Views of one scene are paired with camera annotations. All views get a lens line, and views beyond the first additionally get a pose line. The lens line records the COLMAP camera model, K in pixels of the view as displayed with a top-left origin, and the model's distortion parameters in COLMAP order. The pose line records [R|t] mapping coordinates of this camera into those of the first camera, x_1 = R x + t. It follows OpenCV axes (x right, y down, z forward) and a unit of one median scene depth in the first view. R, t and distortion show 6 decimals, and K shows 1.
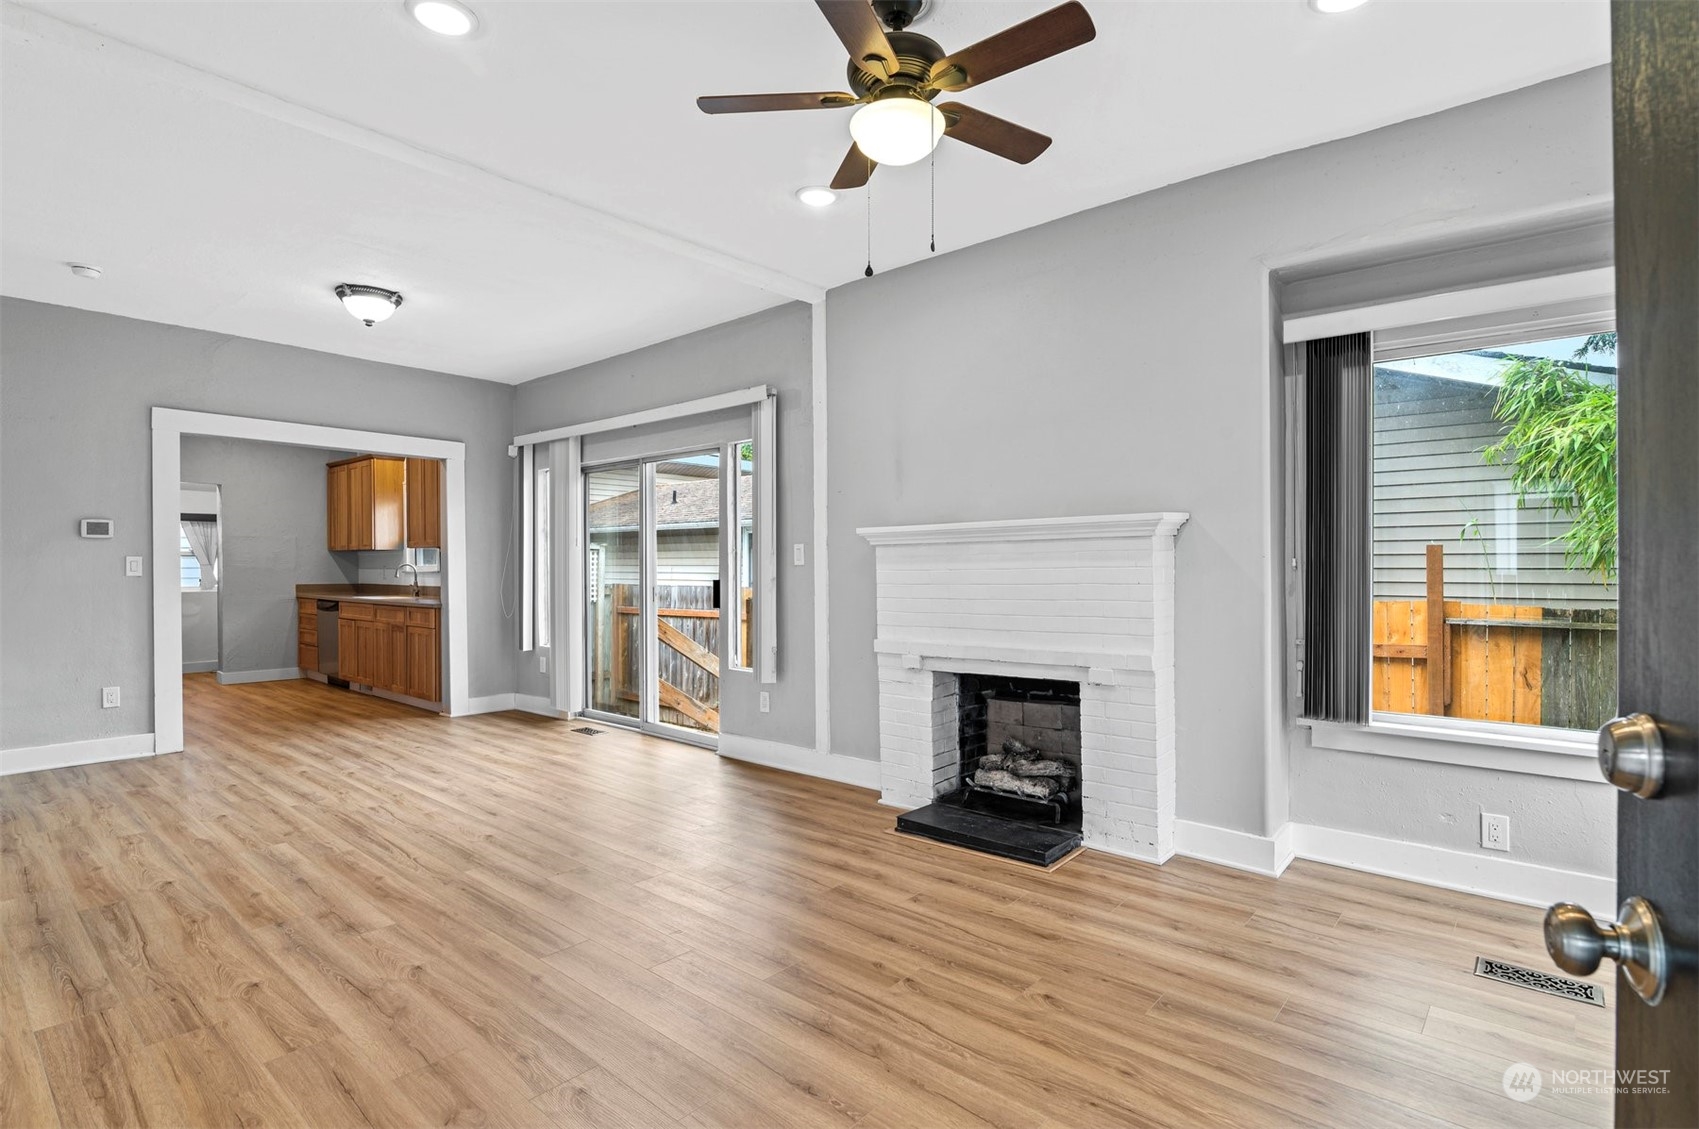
lens RADIAL K [[830.2, 0, 845.3], [0, 830.2, 573.8], [0, 0, 1]] dist [-0.003770, -0.000174]
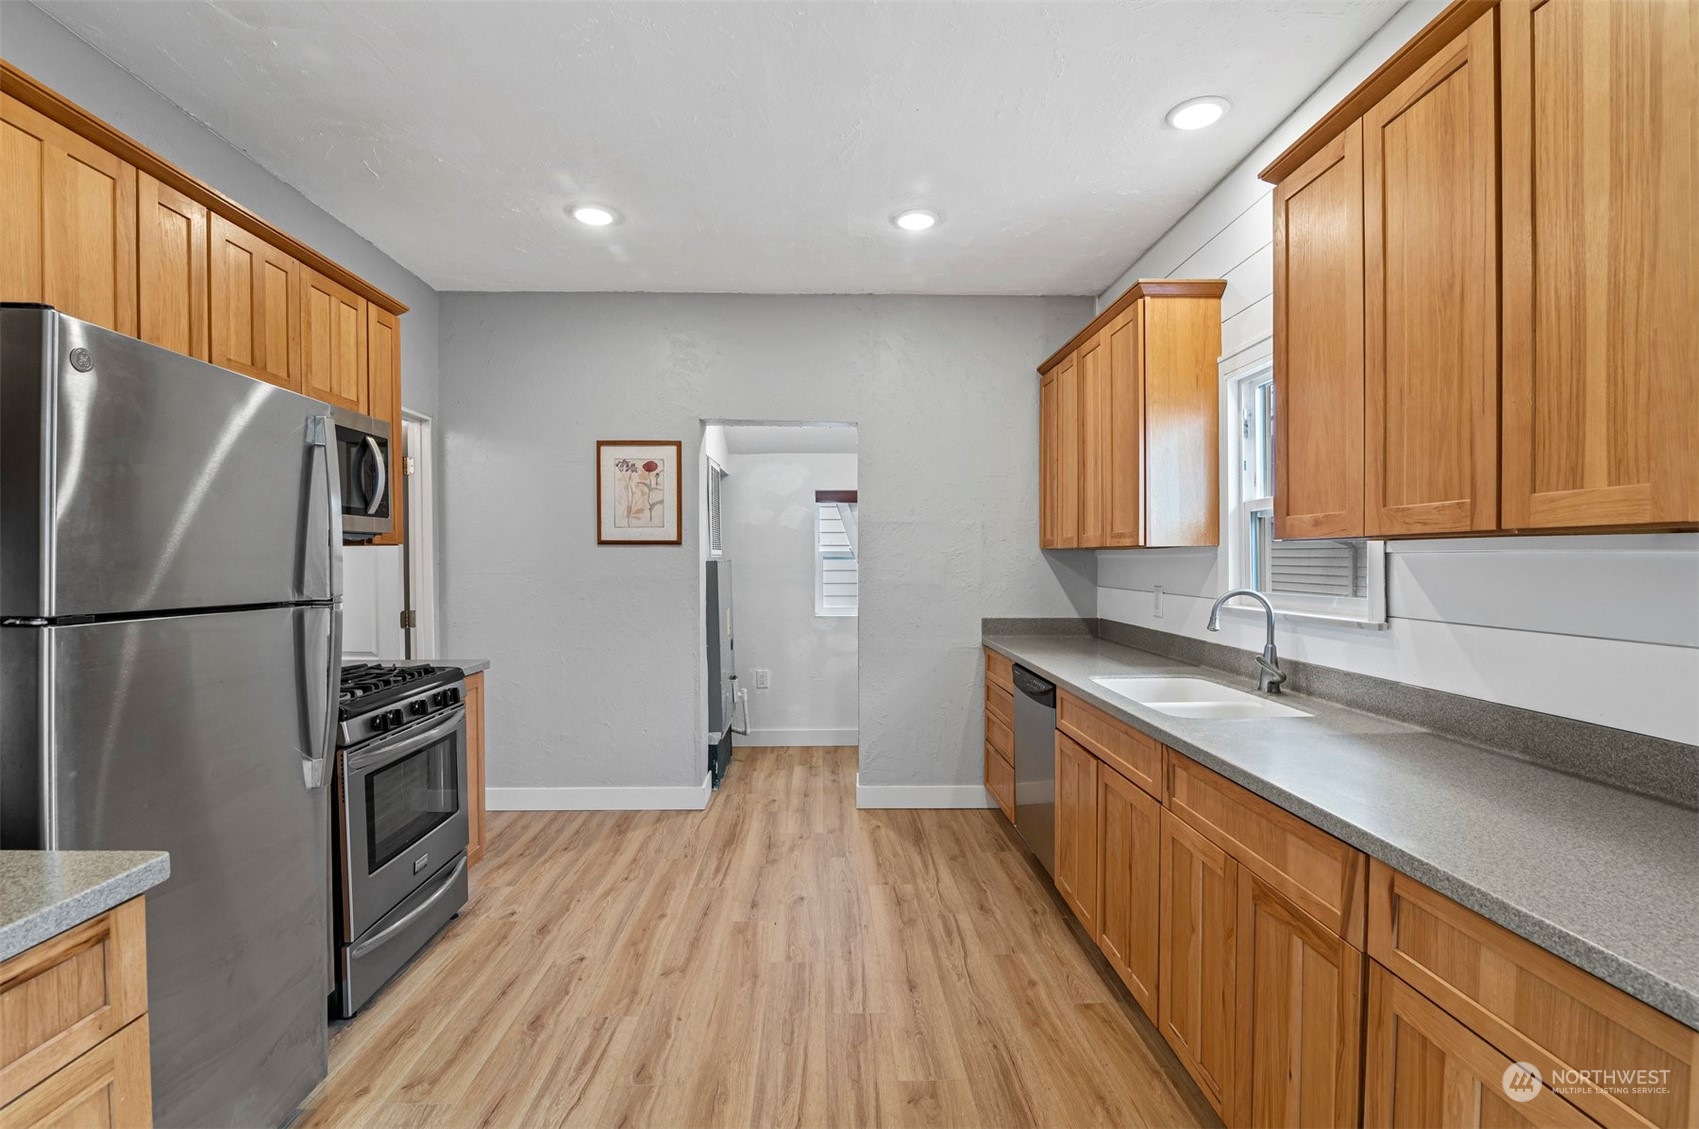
lens RADIAL K [[783.4, 0, 844.9], [0, 783.4, 573.0], [0, 0, 1]] dist [-0.015853, 0.000707]
pose [[0.677671, 0.008095, -0.735320, -0.846577], [-0.010489, 0.999944, 0.001342, -0.032081], [0.735290, 0.006803, 0.677718, 1.404364]]
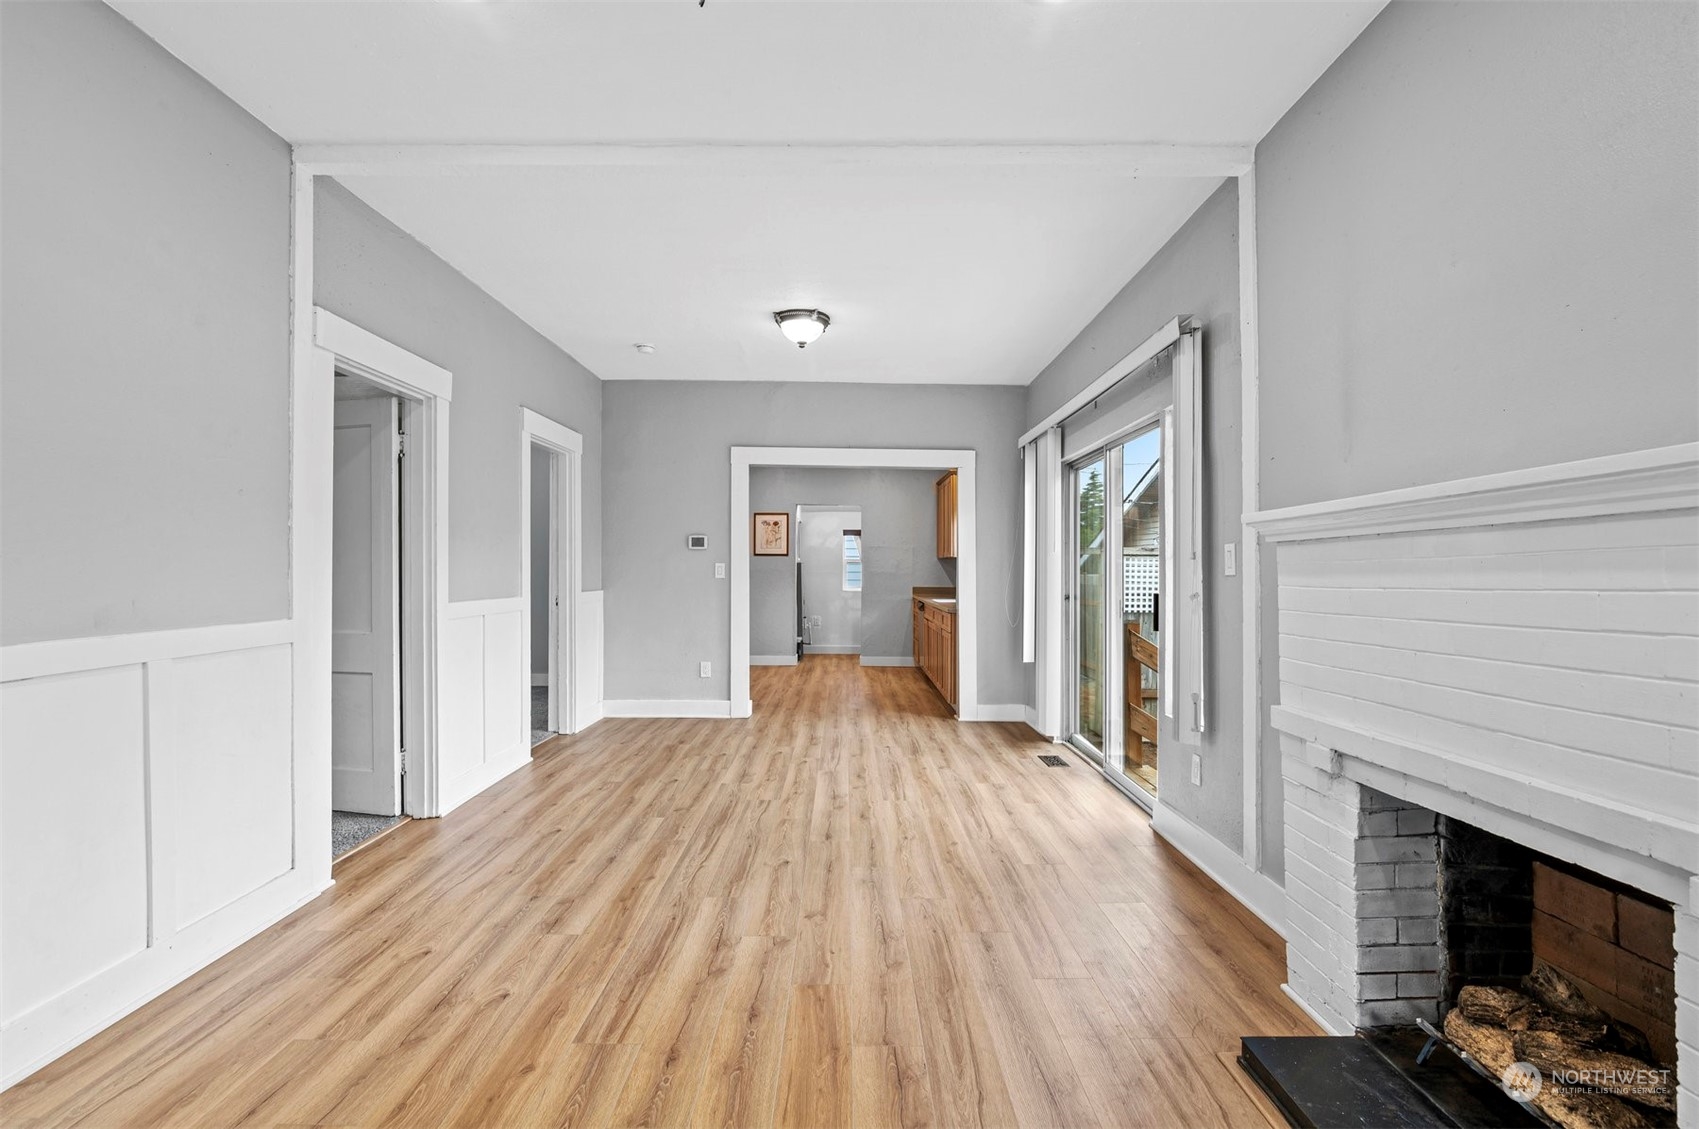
lens RADIAL K [[783.4, 0, 844.9], [0, 783.4, 573.0], [0, 0, 1]] dist [-0.015853, 0.000707]
pose [[0.665384, 0.008783, -0.746449, 0.241098], [-0.015432, 0.999879, -0.001991, -0.007629], [0.746342, 0.012843, 0.665439, 0.414286]]
